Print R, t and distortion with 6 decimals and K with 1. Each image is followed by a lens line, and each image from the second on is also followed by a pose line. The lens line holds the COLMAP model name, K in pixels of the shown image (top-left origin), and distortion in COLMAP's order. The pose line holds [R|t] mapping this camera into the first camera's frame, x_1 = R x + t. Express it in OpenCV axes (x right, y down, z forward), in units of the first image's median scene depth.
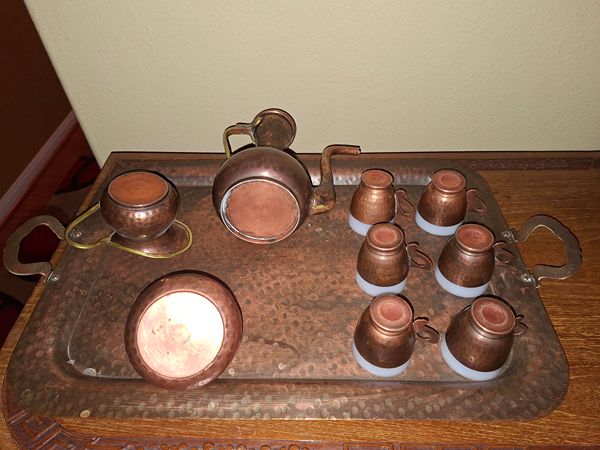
lens RADIAL K [[427.5, 0, 300.4], [0, 427.5, 224.9], [0, 0, 1]] dist [-0.006132, -0.019381]
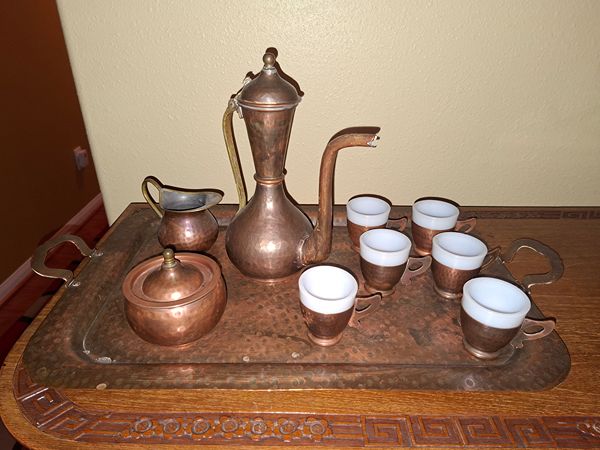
lens RADIAL K [[427.5, 0, 299.5], [0, 427.5, 225.5], [0, 0, 1]] dist [-0.006132, -0.019381]
pose [[0.999373, 0.011639, 0.033446, -0.070864], [-0.001198, 0.955019, -0.296543, 0.338142], [-0.035393, 0.296317, 0.954434, -0.073828]]
